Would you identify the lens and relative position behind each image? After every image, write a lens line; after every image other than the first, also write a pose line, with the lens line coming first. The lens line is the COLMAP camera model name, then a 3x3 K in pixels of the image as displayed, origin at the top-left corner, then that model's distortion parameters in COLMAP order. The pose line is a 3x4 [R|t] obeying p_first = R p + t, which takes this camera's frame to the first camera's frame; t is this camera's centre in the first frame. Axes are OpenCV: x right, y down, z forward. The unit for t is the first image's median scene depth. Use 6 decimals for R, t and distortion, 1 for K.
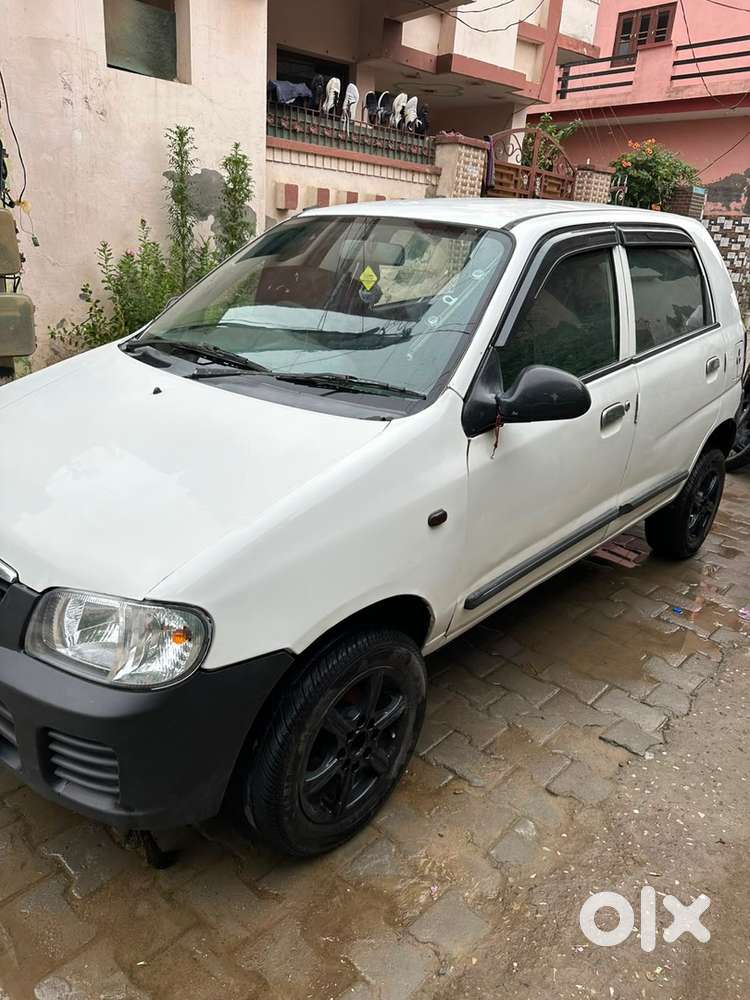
lens RADIAL K [[712.9, 0, 373.7], [0, 712.9, 497.1], [0, 0, 1]] dist [-0.004054, -0.006056]
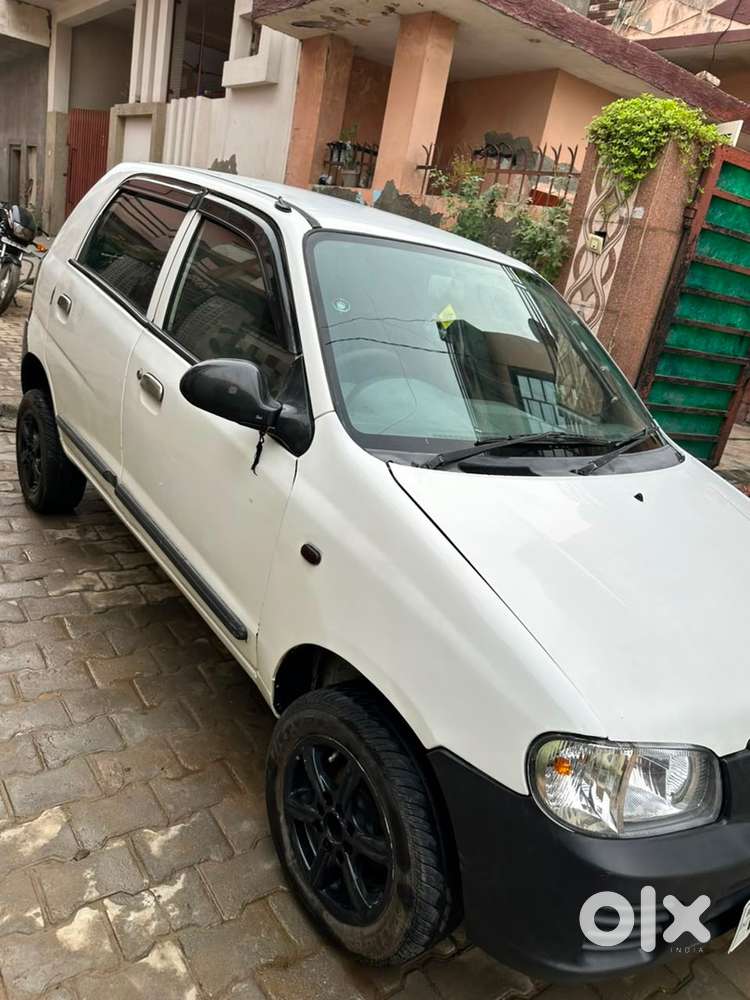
lens RADIAL K [[724.1, 0, 375.0], [0, 724.1, 500.0], [0, 0, 1]] dist [0.002305, -0.010082]
pose [[0.220731, -0.337275, 0.915163, -0.714342], [0.164247, 0.937760, 0.305988, -0.281694], [-0.961406, 0.082772, 0.262390, 0.625776]]
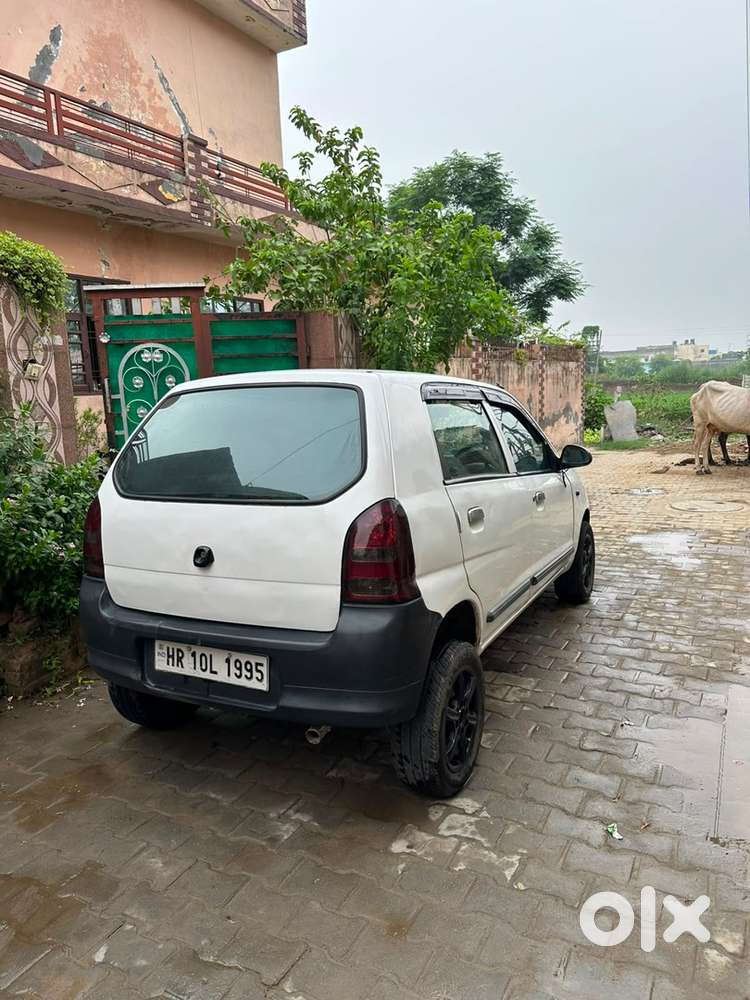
lens RADIAL K [[718.8, 0, 382.3], [0, 718.8, 500.5], [0, 0, 1]] dist [0.046048, -0.079559]
pose [[-0.969430, 0.024255, -0.244166, 0.399154], [-0.093498, 0.883509, 0.458988, -0.698076], [0.226856, 0.467786, -0.854232, 1.900968]]
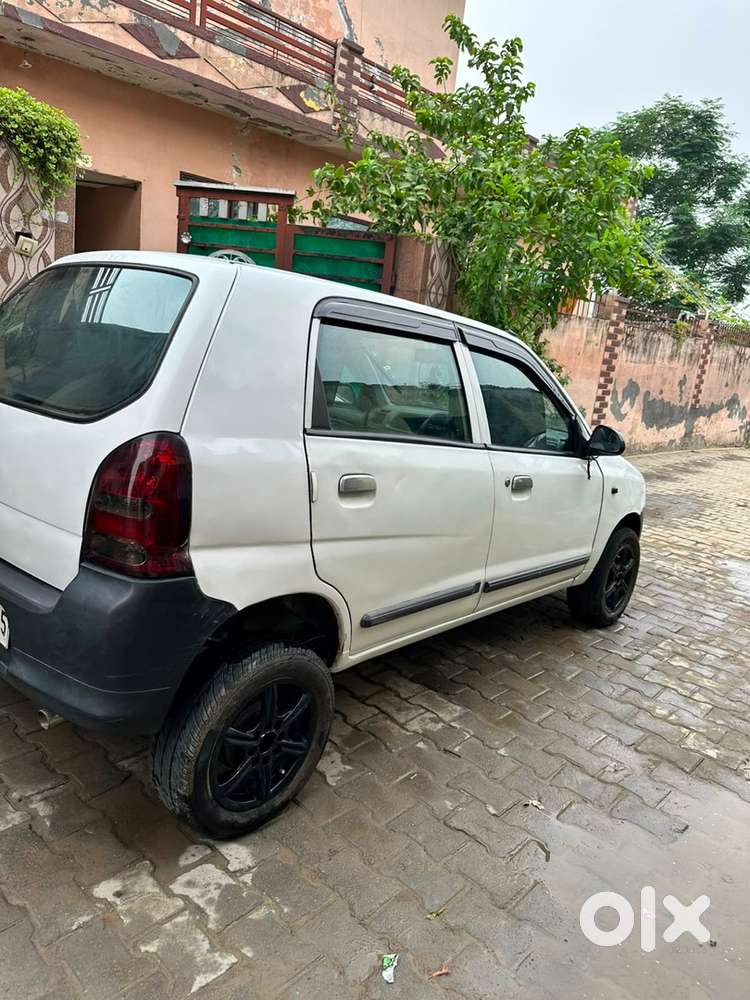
lens RADIAL K [[723.1, 0, 369.5], [0, 723.1, 493.7], [0, 0, 1]] dist [-0.004251, -0.004136]
pose [[-0.987139, -0.158804, -0.018395, 0.076943], [-0.143862, 0.832239, 0.535427, -0.631334], [-0.069718, 0.531187, -0.844381, 1.737075]]
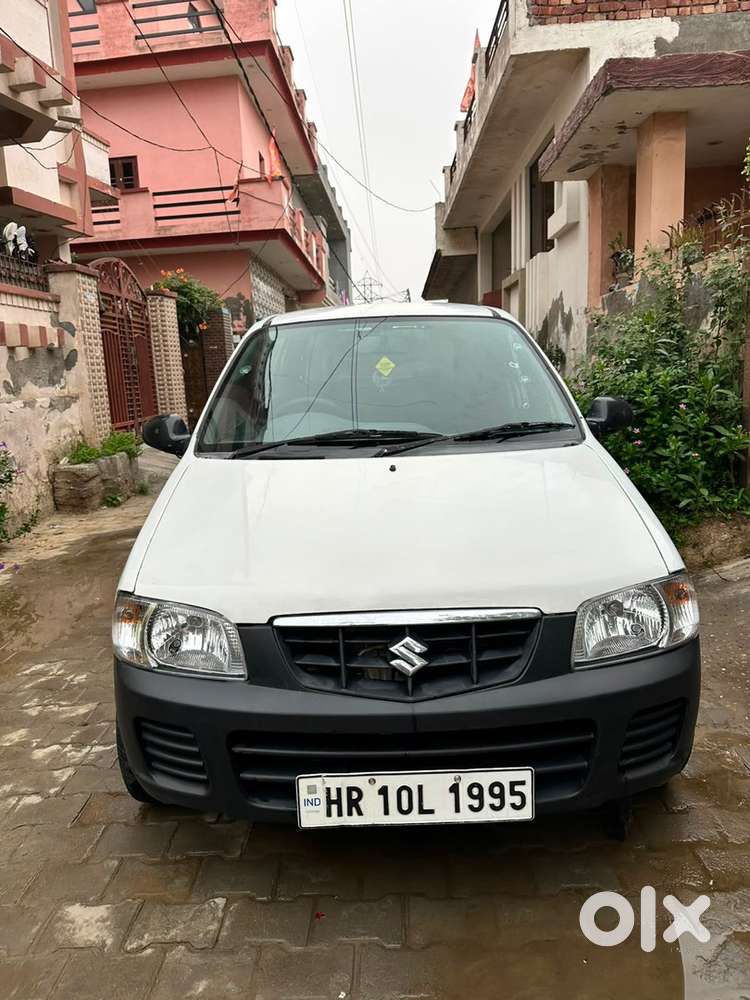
lens RADIAL K [[712.9, 0, 373.7], [0, 712.9, 497.1], [0, 0, 1]] dist [-0.004054, -0.006056]
pose [[0.758864, -0.205155, 0.618092, -0.575988], [0.301764, 0.951820, -0.054567, -0.031442], [-0.577117, 0.227927, 0.784210, 0.104769]]
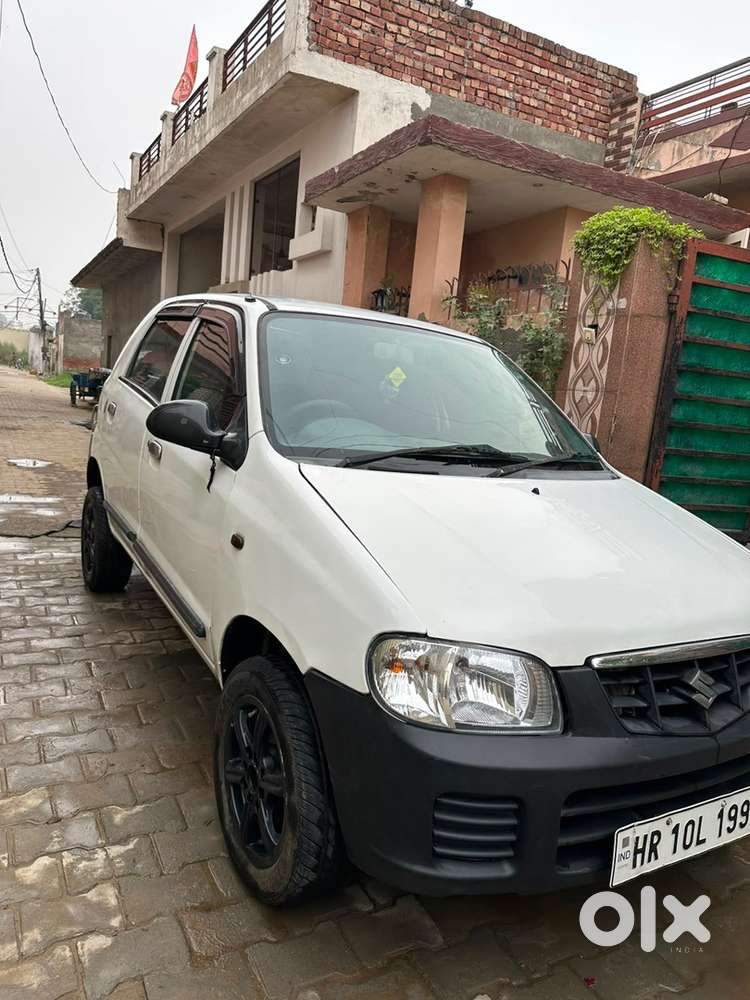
lens RADIAL K [[708.7, 0, 374.2], [0, 708.7, 492.0], [0, 0, 1]] dist [0.024267, -0.039258]
pose [[0.342309, -0.158871, 0.926059, -0.778097], [0.245150, 0.966564, 0.075203, -0.163691], [-0.907043, 0.201280, 0.369811, 0.480358]]
